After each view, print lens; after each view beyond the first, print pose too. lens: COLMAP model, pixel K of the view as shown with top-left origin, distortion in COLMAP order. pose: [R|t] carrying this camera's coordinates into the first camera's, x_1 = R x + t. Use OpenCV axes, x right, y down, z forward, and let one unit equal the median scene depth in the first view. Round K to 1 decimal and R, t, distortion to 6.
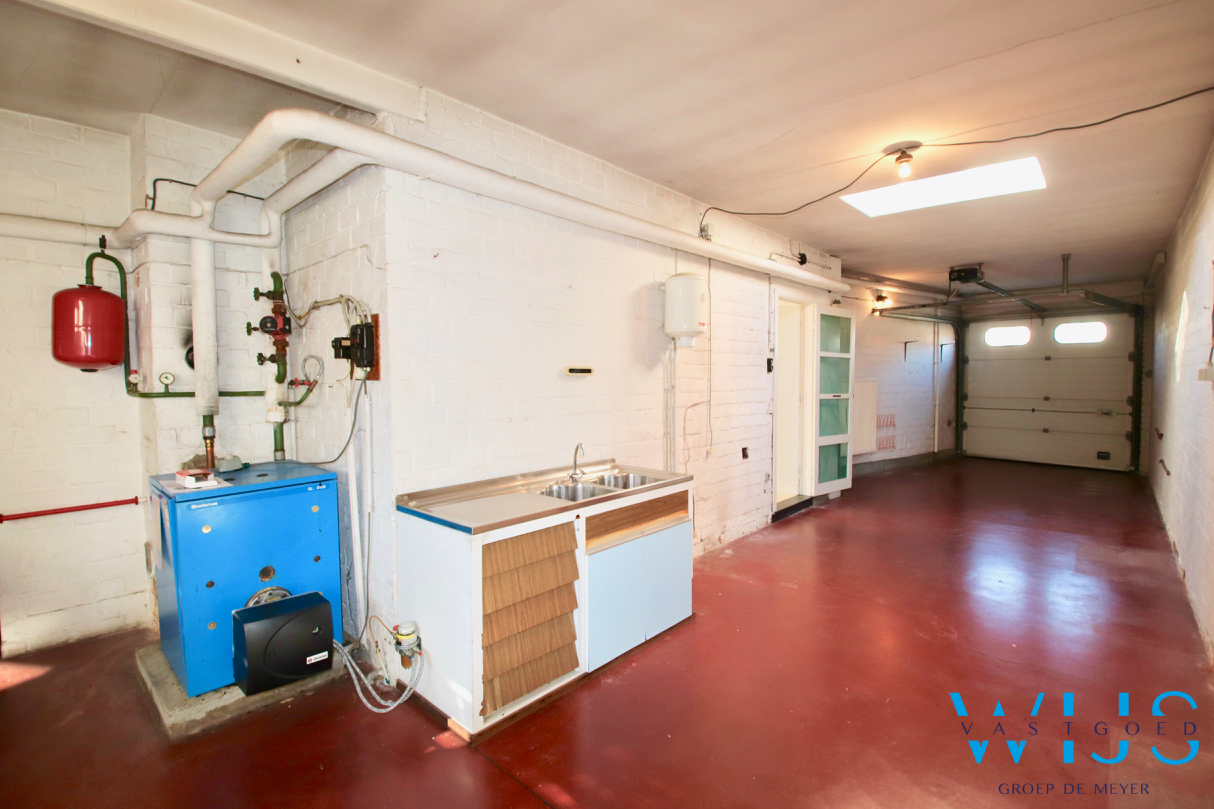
lens RADIAL K [[575.0, 0, 605.2], [0, 575.0, 400.6], [0, 0, 1]] dist [0.031119, -0.030837]
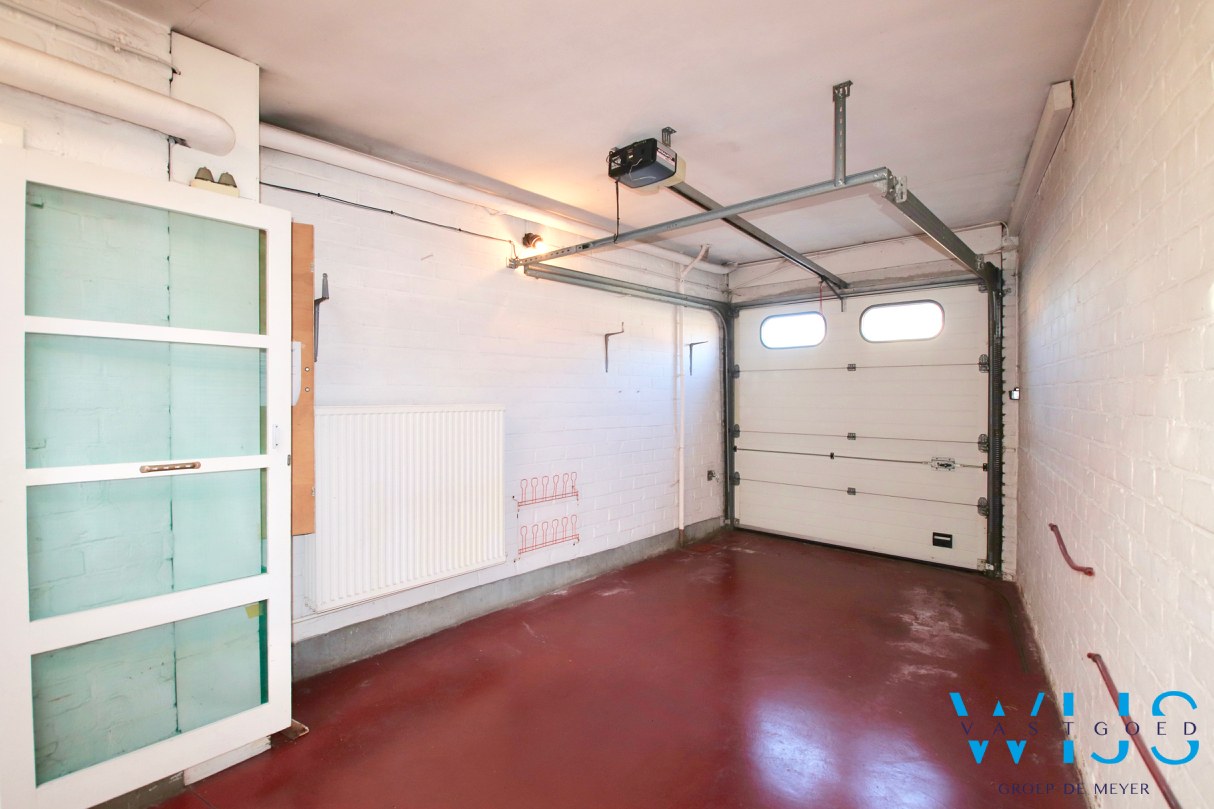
lens RADIAL K [[592.3, 0, 581.9], [0, 592.3, 399.0], [0, 0, 1]] dist [0.036835, -0.040206]
pose [[0.985926, 0.000288, 0.167185, 0.416303], [0.005244, 0.999453, -0.032647, -0.024019], [-0.167103, 0.033064, 0.985385, 0.478931]]
